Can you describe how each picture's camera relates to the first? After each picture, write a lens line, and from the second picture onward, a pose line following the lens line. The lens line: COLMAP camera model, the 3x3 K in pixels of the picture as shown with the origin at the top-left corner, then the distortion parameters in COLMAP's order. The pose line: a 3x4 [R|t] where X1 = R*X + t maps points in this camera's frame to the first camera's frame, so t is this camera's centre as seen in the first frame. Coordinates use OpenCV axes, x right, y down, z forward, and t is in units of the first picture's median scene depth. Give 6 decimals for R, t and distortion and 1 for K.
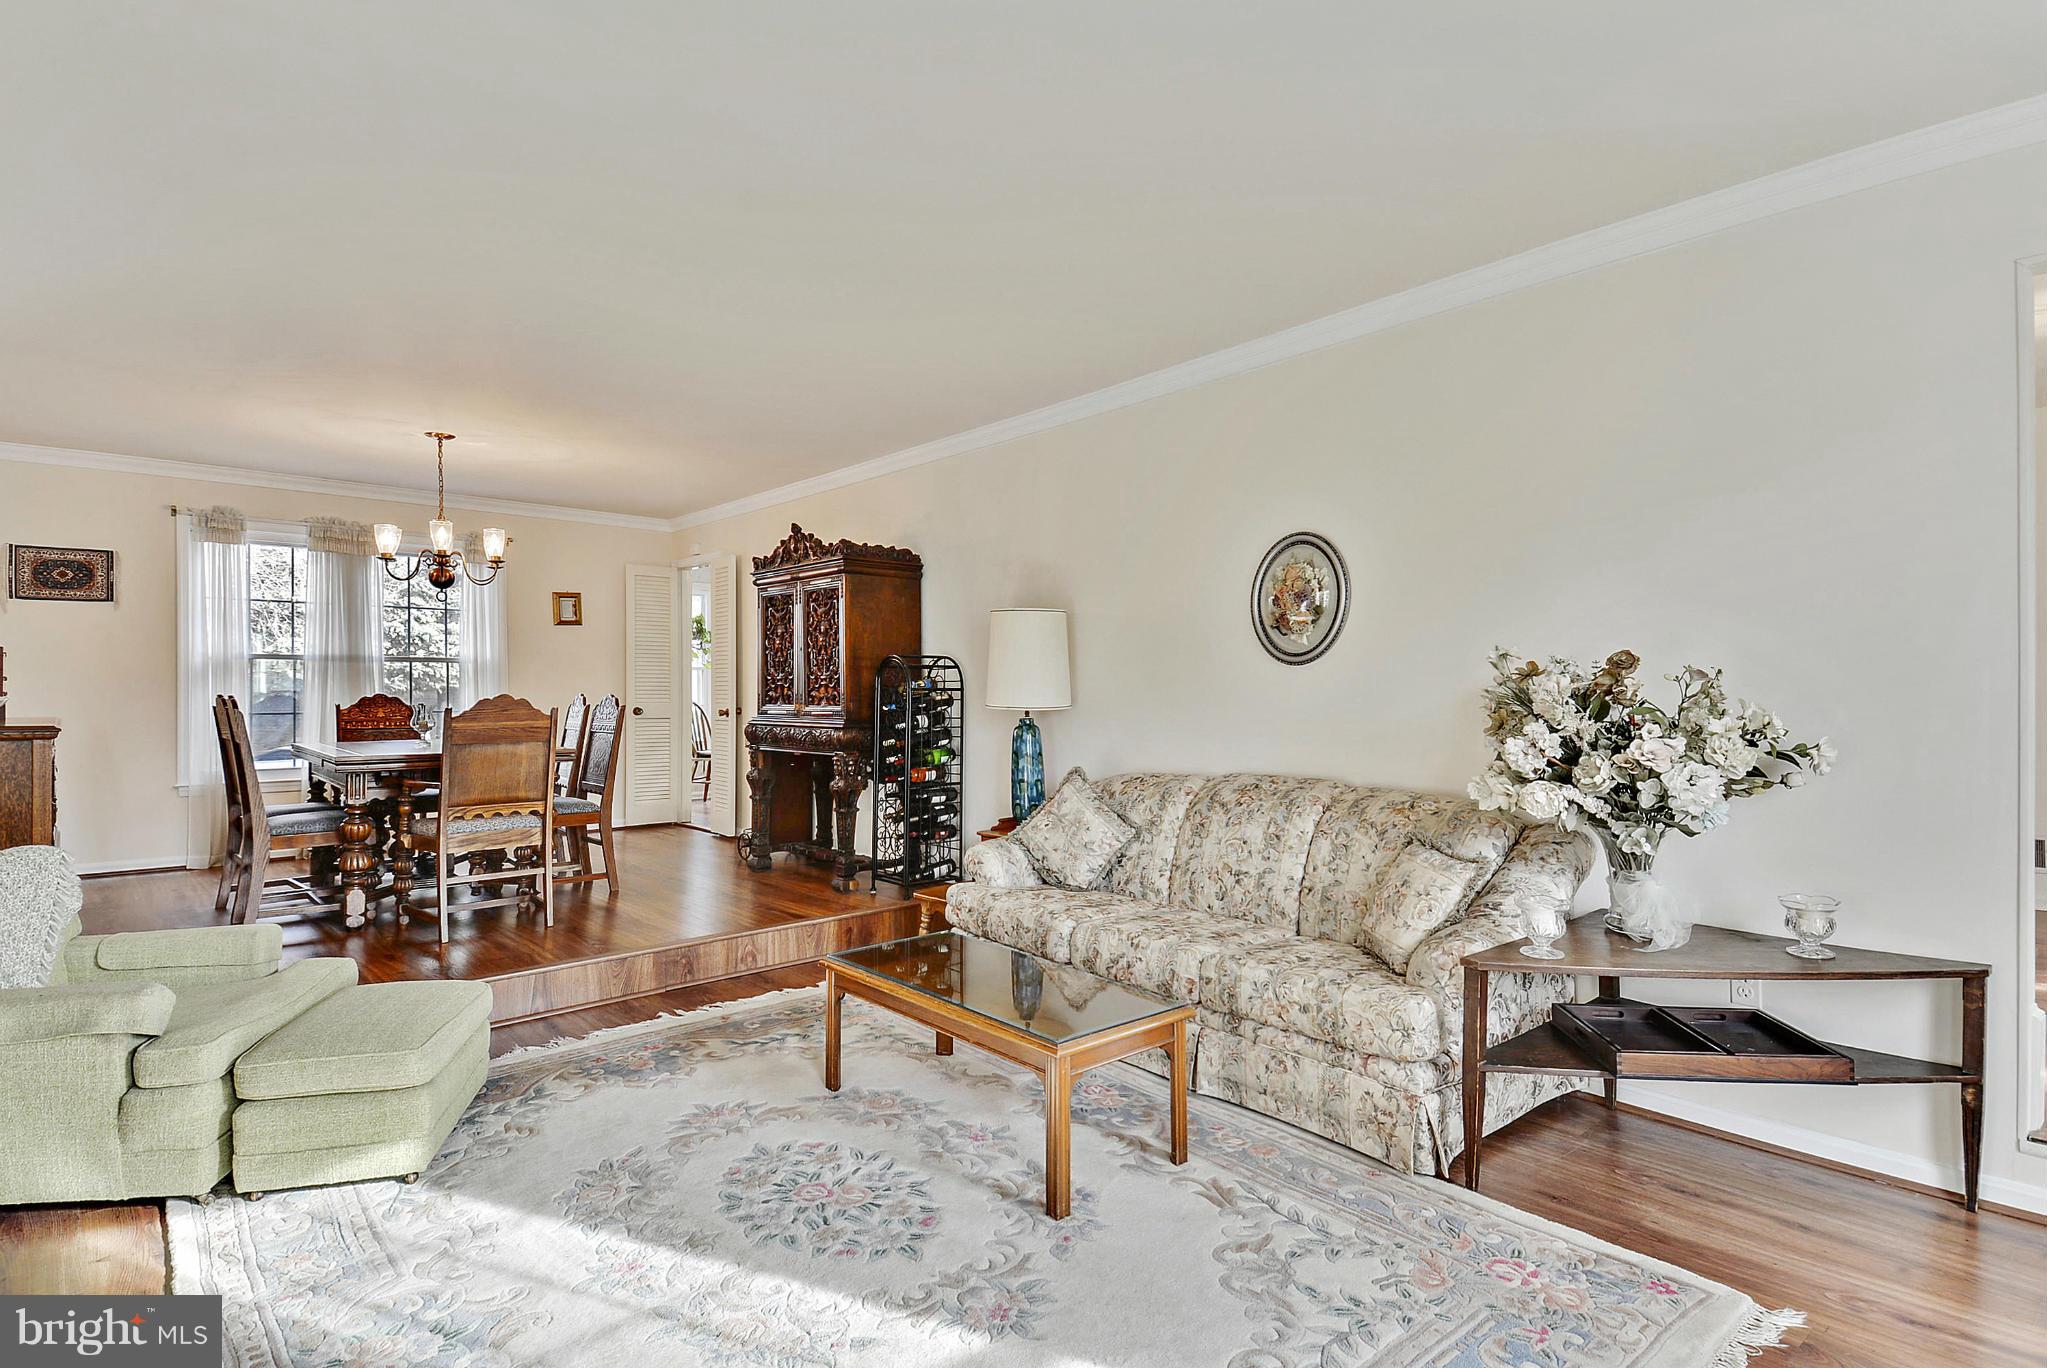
lens RADIAL K [[1054.1, 0, 1128.9], [0, 1054.1, 687.0], [0, 0, 1]] dist [-0.002492, -0.000949]
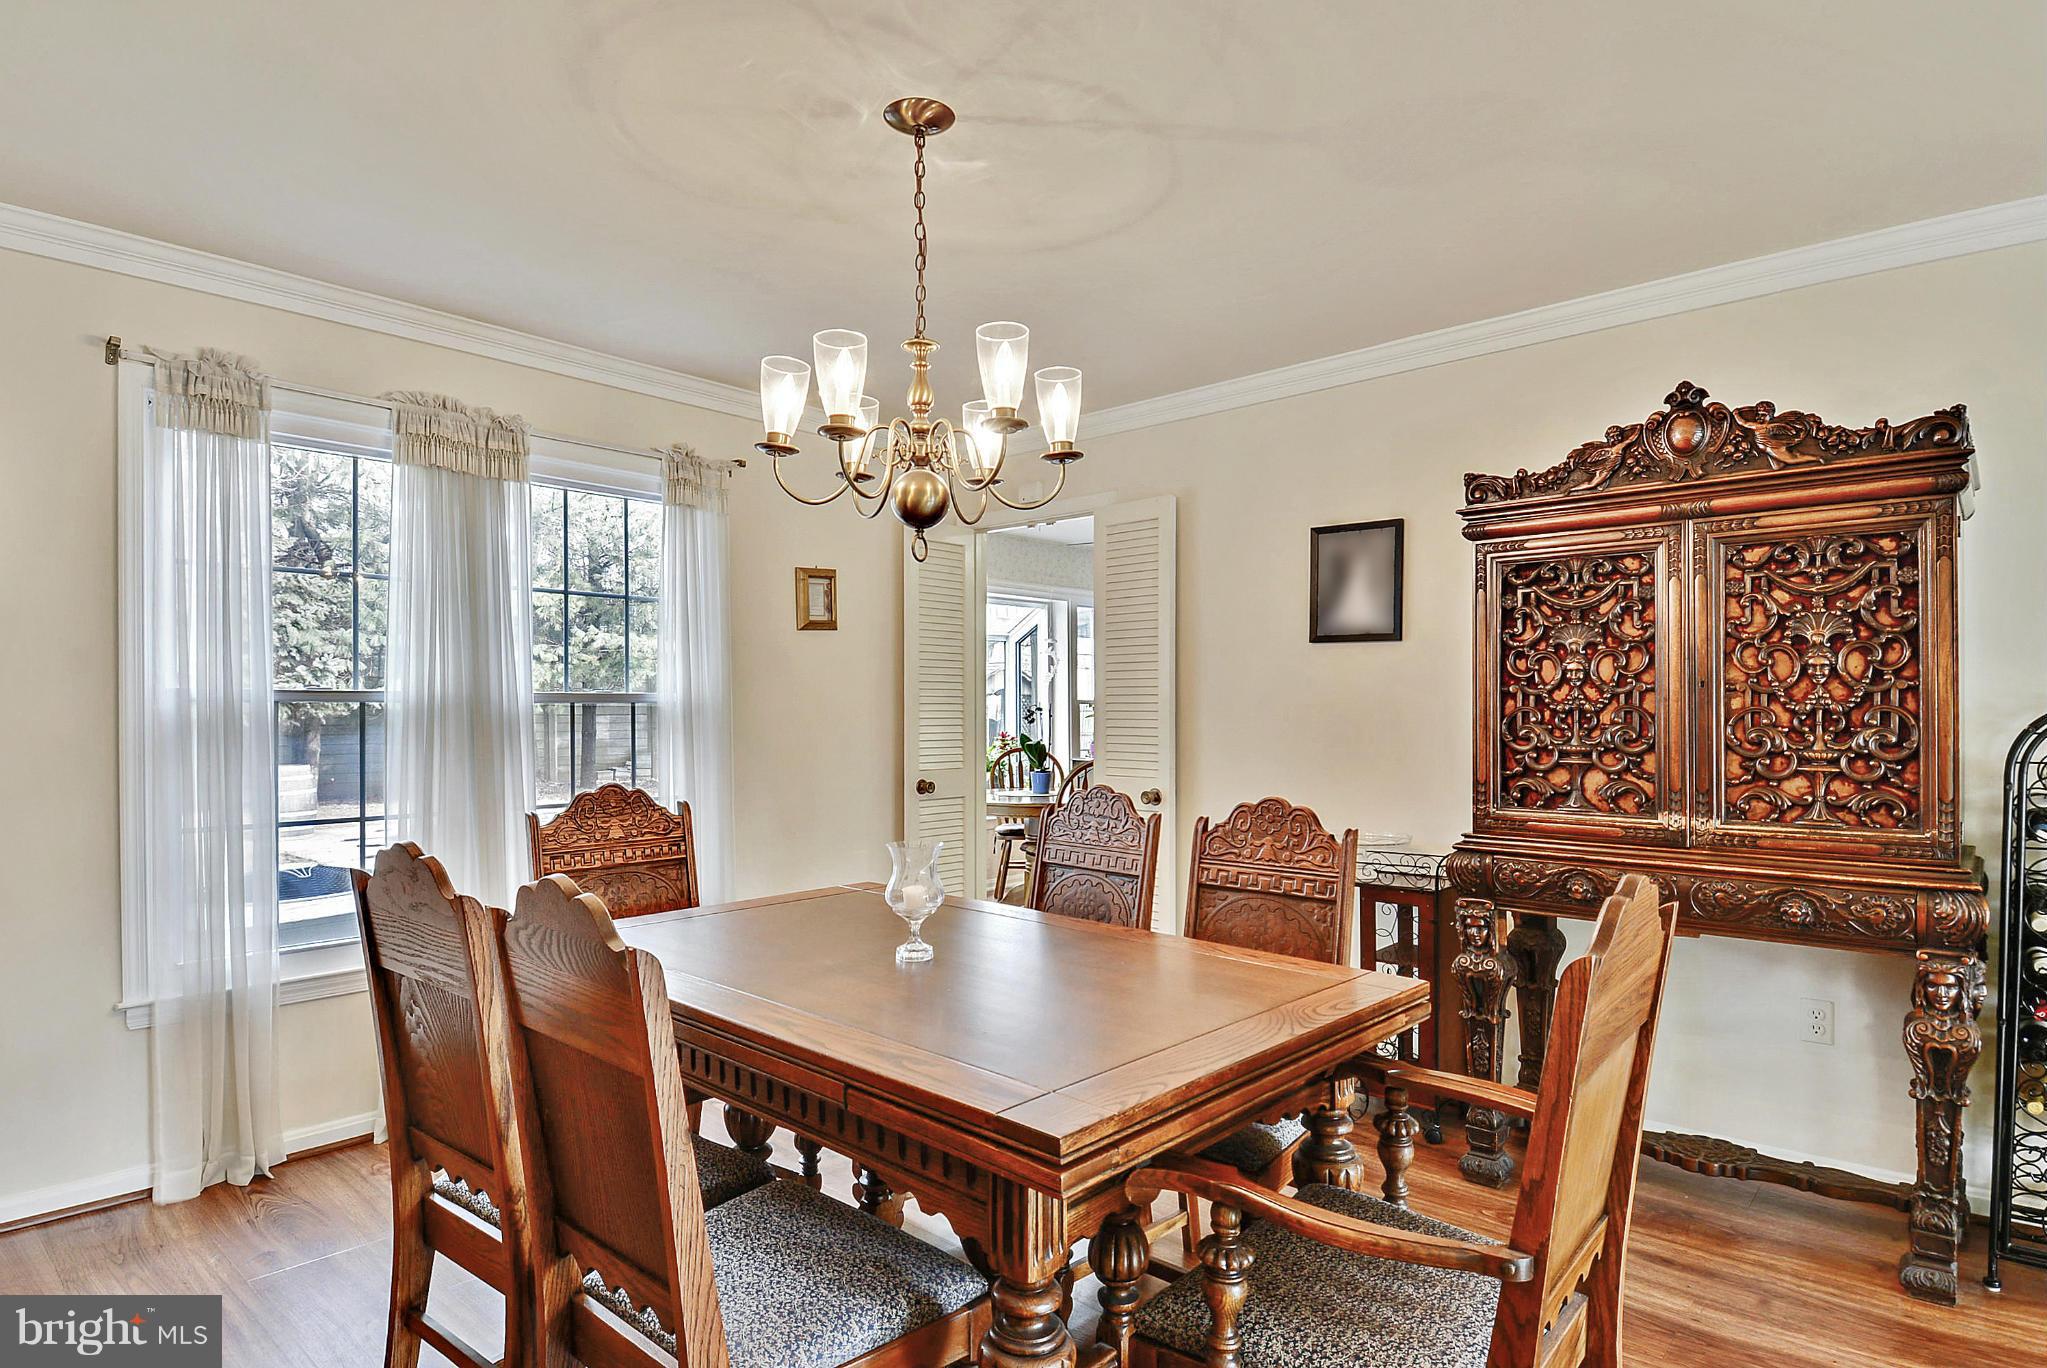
lens RADIAL K [[1091.0, 0, 1018.2], [0, 1091.0, 684.4], [0, 0, 1]] dist [0.042636, -0.038585]
pose [[0.998956, 0.001048, 0.045670, -0.566200], [-0.000338, 0.999879, -0.015542, -0.027350], [-0.045681, 0.015510, 0.998836, 0.543846]]
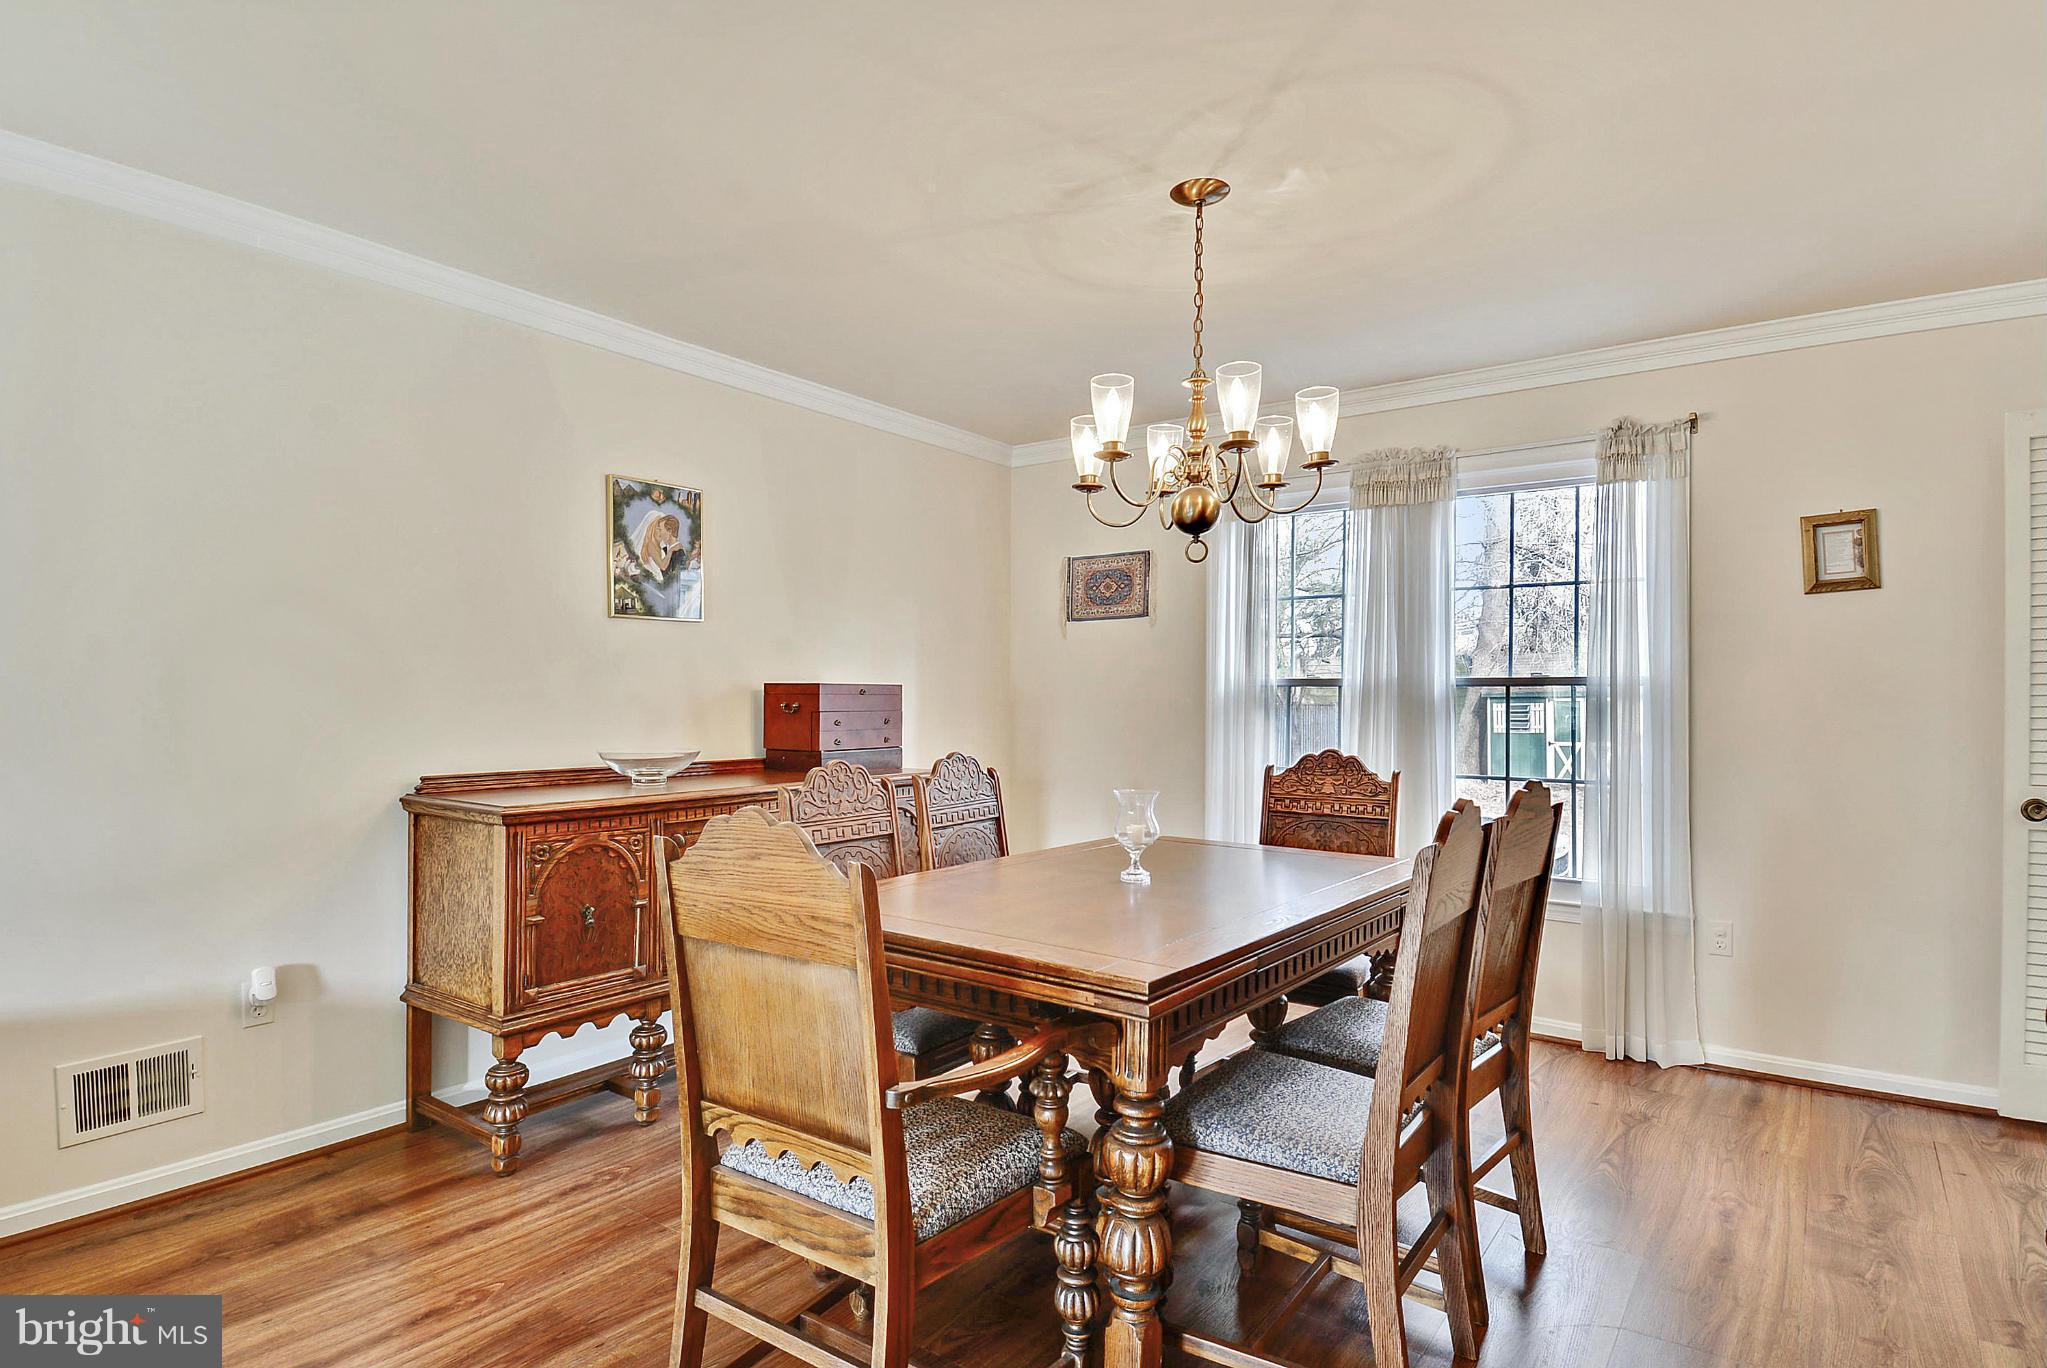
lens RADIAL K [[1091.0, 0, 1018.2], [0, 1091.0, 684.4], [0, 0, 1]] dist [0.042636, -0.038585]
pose [[0.138808, -0.014058, -0.990220, -0.179346], [-0.000087, 0.999899, -0.014208, -0.019023], [0.990319, 0.002058, 0.138792, 0.765010]]
